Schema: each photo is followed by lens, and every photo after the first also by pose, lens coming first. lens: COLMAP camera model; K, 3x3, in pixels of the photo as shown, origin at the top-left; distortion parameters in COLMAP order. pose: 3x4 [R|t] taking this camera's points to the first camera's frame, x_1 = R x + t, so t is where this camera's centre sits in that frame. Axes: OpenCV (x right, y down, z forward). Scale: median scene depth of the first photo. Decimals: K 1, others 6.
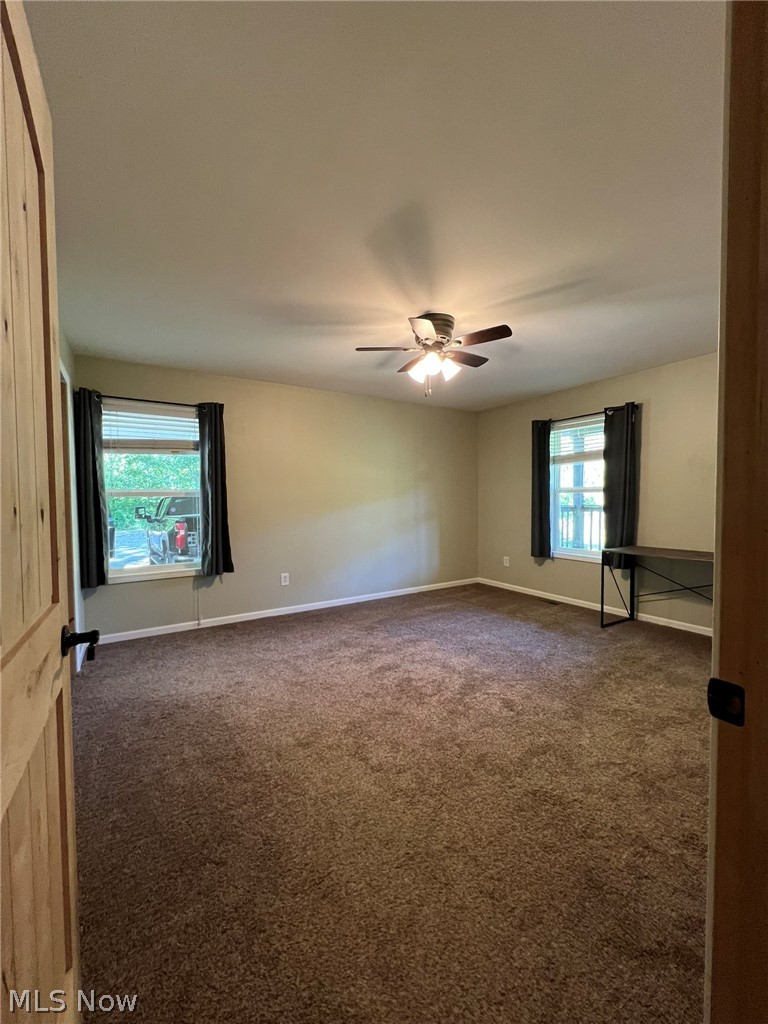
lens RADIAL K [[410.7, 0, 383.1], [0, 410.7, 511.9], [0, 0, 1]] dist [-0.003578, 0.000471]
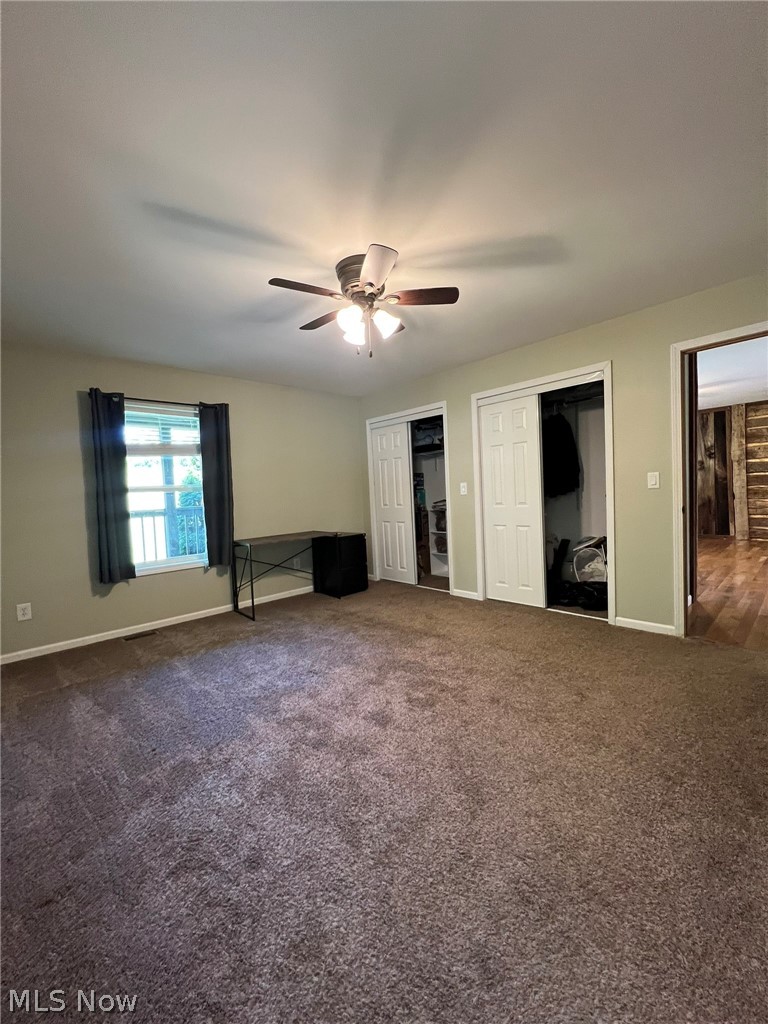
lens RADIAL K [[410.7, 0, 383.1], [0, 410.7, 511.9], [0, 0, 1]] dist [-0.003578, 0.000471]
pose [[-0.190405, -0.026682, 0.981343, -0.492314], [0.084560, 0.995470, 0.043473, -0.004461], [-0.978057, 0.091260, -0.187286, 0.805003]]
